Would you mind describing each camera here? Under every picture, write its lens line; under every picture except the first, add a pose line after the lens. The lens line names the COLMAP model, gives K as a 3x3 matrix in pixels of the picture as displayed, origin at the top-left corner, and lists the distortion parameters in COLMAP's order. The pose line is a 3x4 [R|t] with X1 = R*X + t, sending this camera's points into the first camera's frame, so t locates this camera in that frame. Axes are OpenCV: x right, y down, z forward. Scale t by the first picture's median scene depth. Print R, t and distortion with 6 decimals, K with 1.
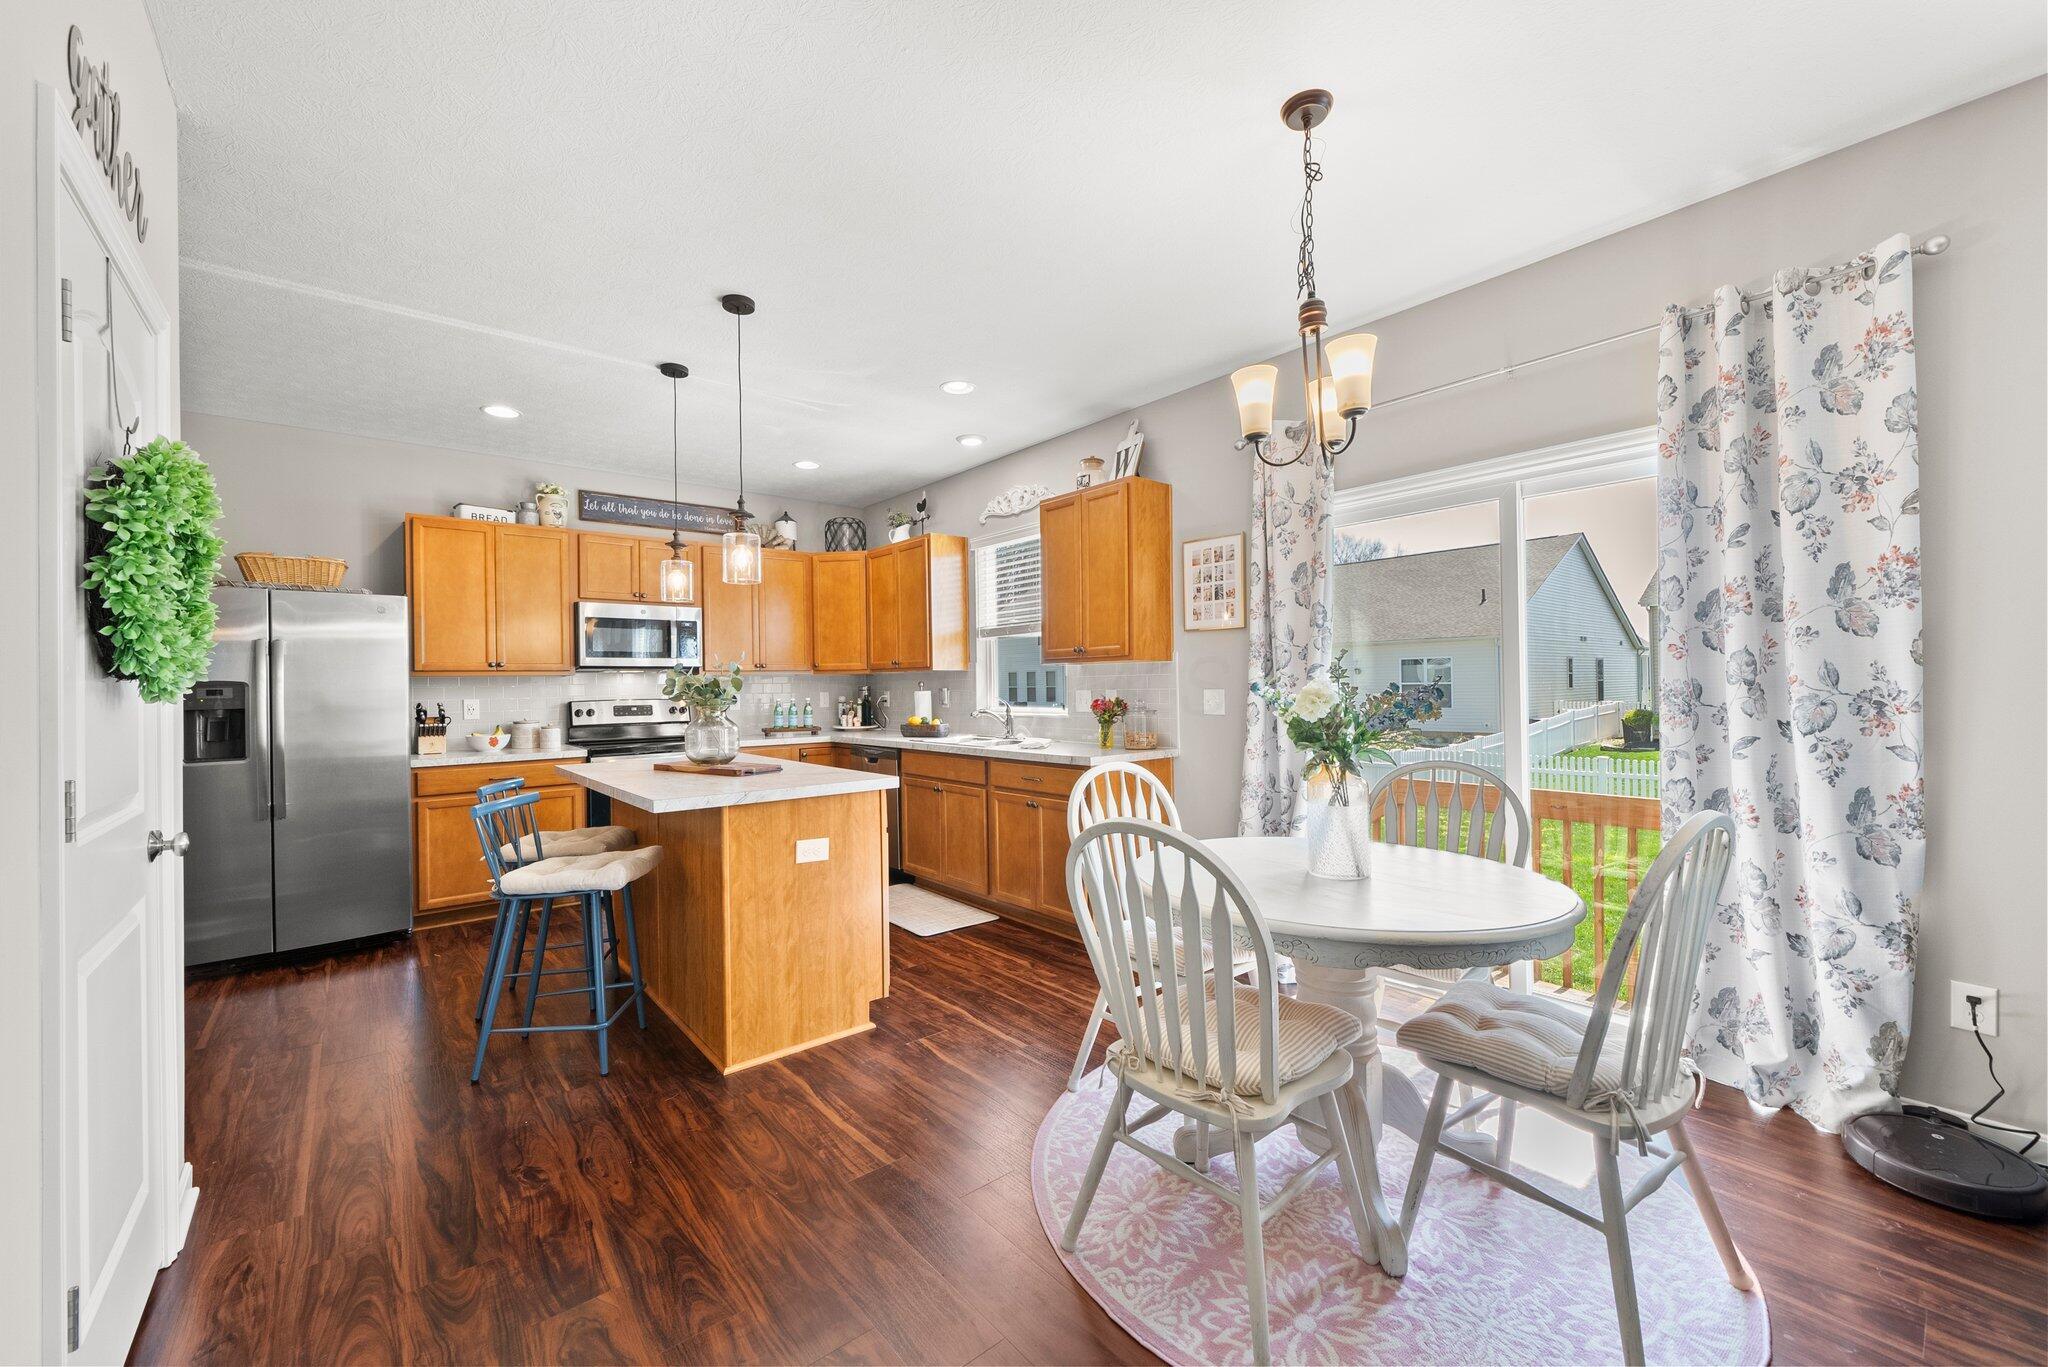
lens RADIAL K [[800.1, 0, 1010.3], [0, 800.1, 680.3], [0, 0, 1]] dist [0.001295, 0.000402]
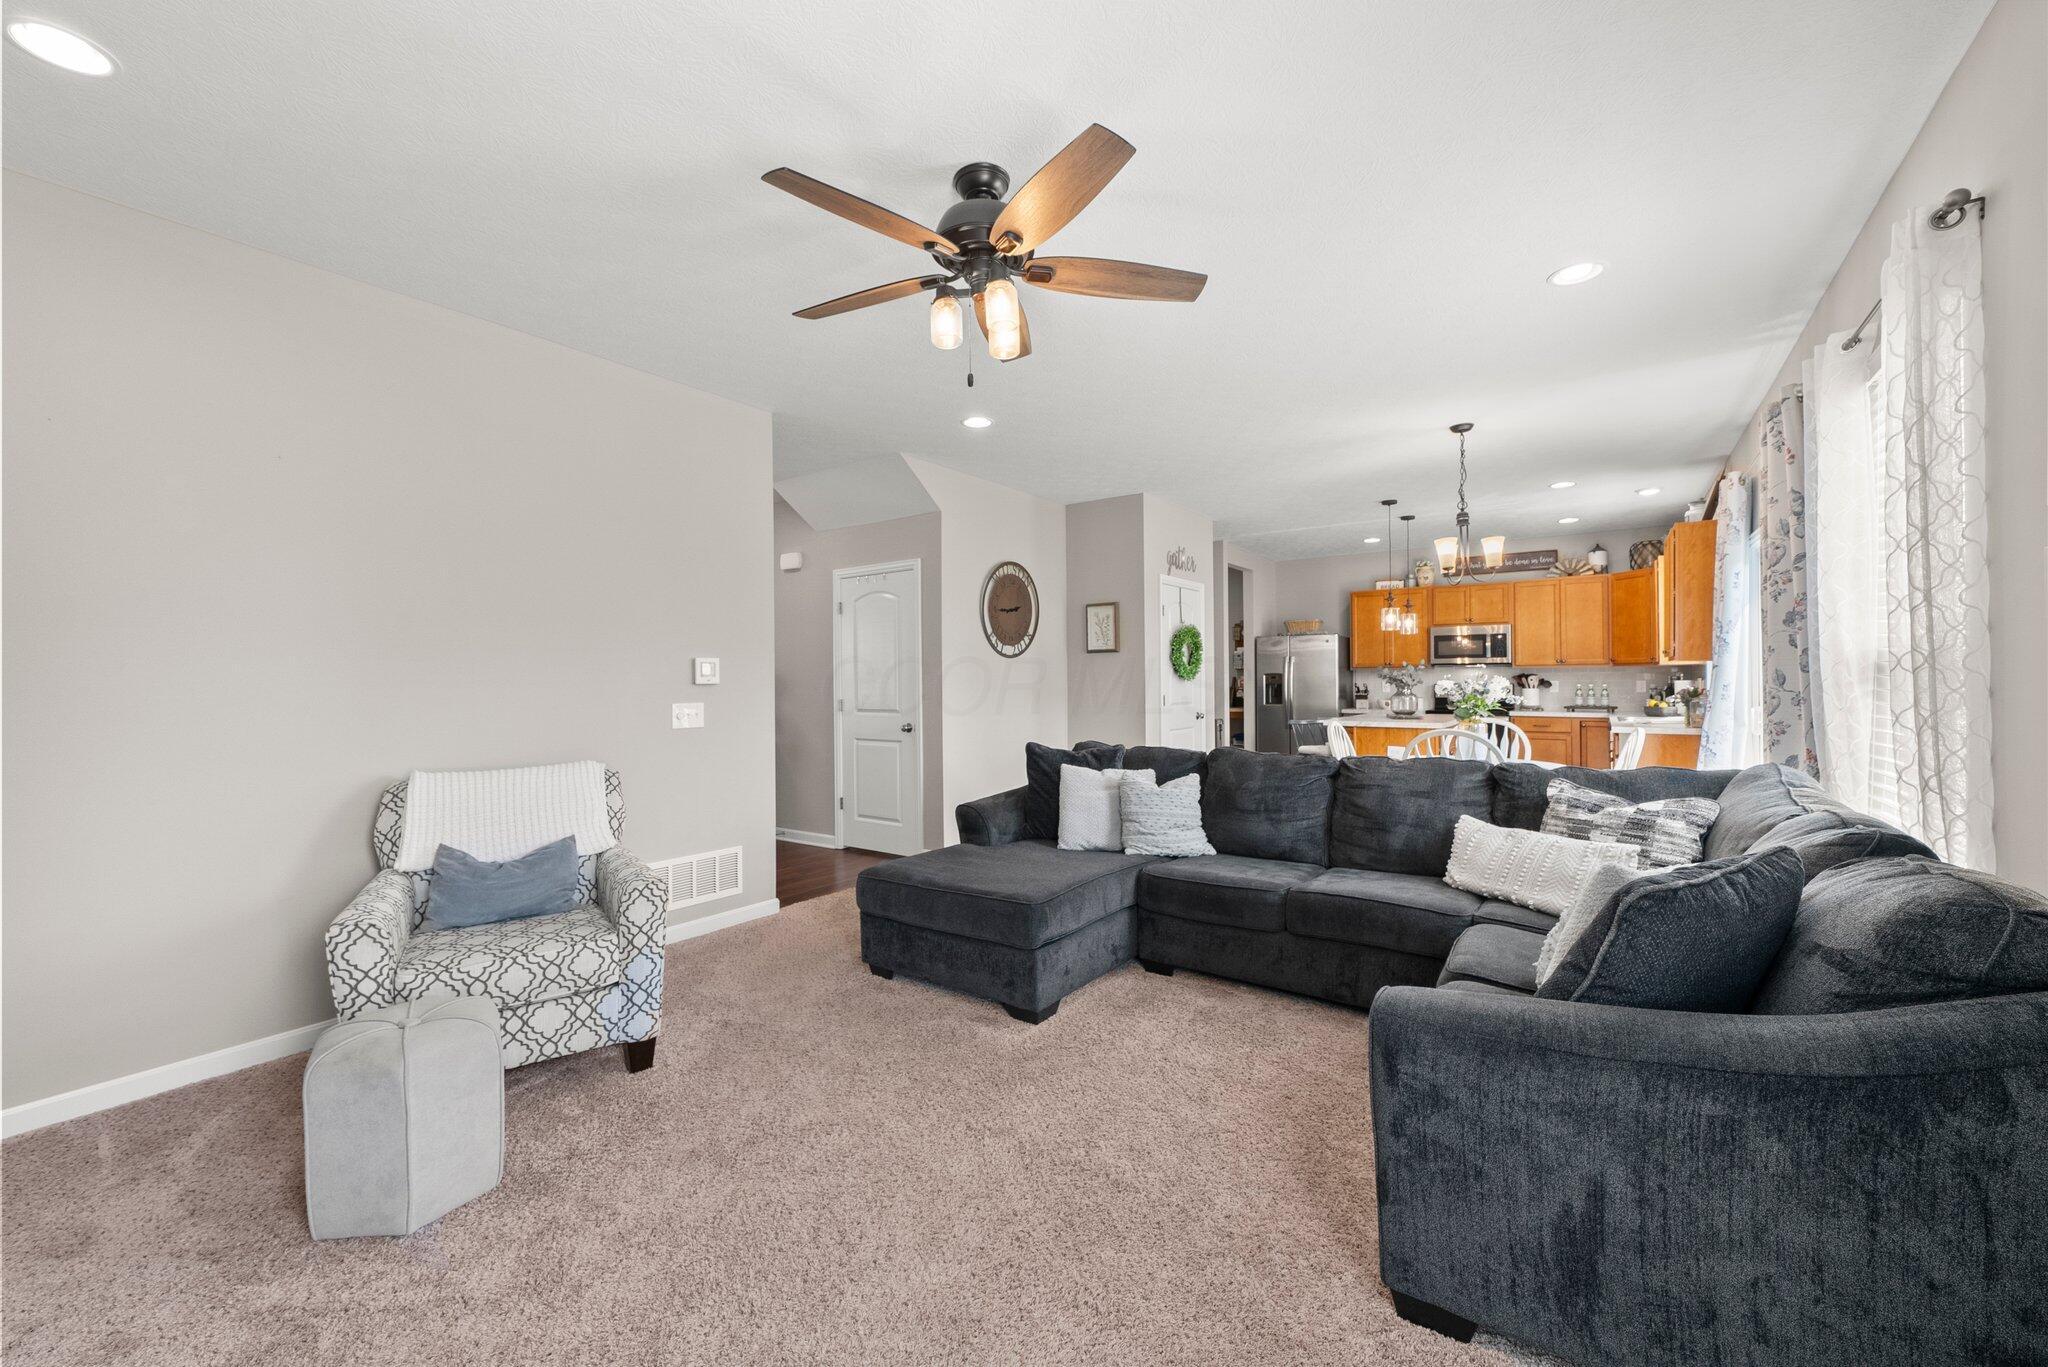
lens RADIAL K [[800.1, 0, 1016.6], [0, 800.1, 686.3], [0, 0, 1]] dist [0.001295, 0.000402]
pose [[0.257331, 0.020333, -0.966109, 1.031774], [0.007770, 0.999703, 0.023110, -0.017617], [0.966292, -0.013454, 0.257097, -0.374678]]
